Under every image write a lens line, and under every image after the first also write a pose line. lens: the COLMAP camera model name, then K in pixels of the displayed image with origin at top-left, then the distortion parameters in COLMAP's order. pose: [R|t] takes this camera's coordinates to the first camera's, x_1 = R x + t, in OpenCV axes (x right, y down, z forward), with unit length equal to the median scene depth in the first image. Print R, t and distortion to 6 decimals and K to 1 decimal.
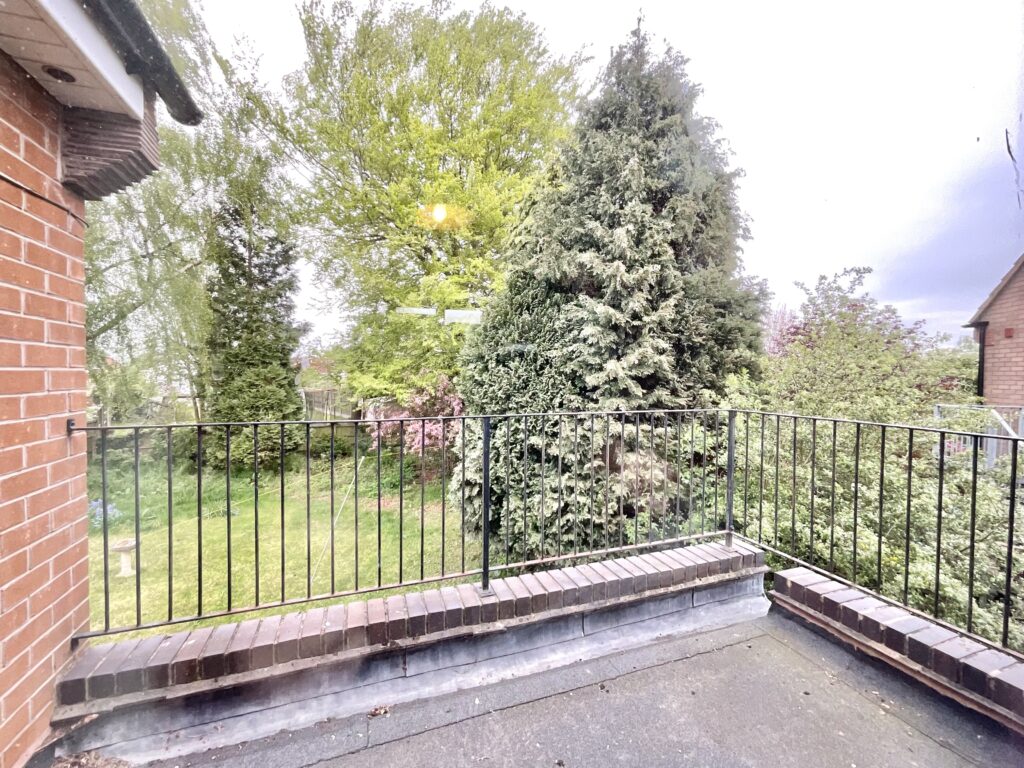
lens RADIAL K [[416.5, 0, 513.5], [0, 416.5, 383.7], [0, 0, 1]] dist [-0.002362, -0.000535]
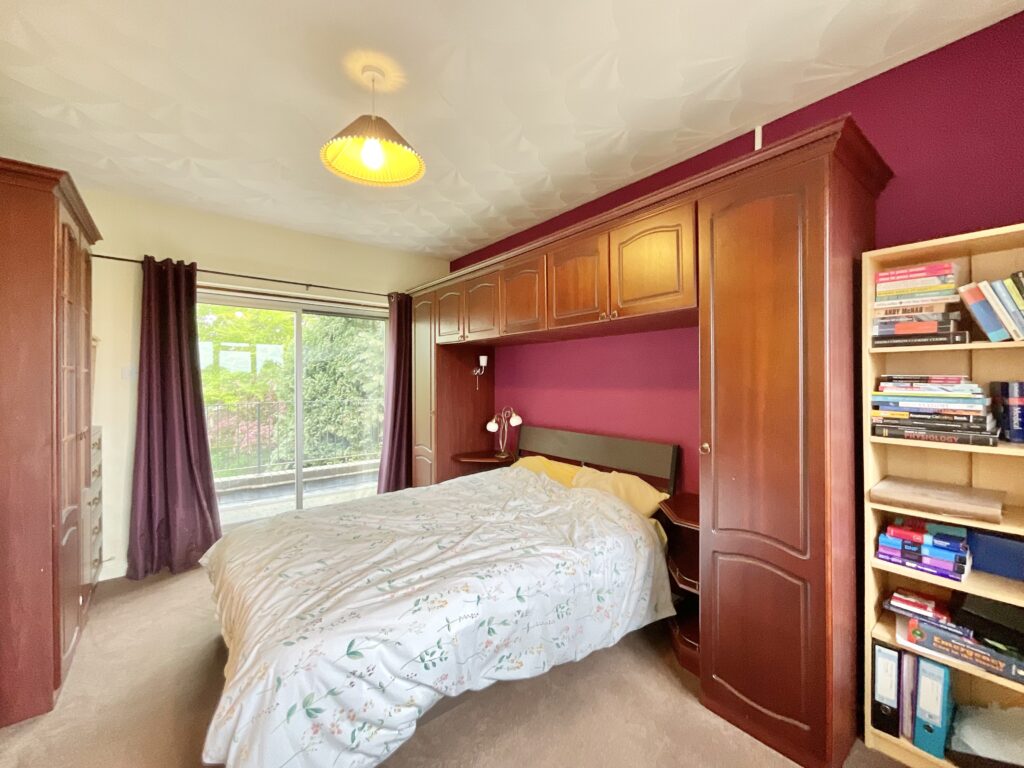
lens RADIAL K [[416.5, 0, 505.1], [0, 416.5, 382.2], [0, 0, 1]] dist [-0.002362, -0.000535]
pose [[0.952297, -0.000371, 0.305173, 0.190871], [0.006738, 0.999781, -0.019809, 0.006533], [-0.305098, 0.020920, 0.952091, -0.600463]]
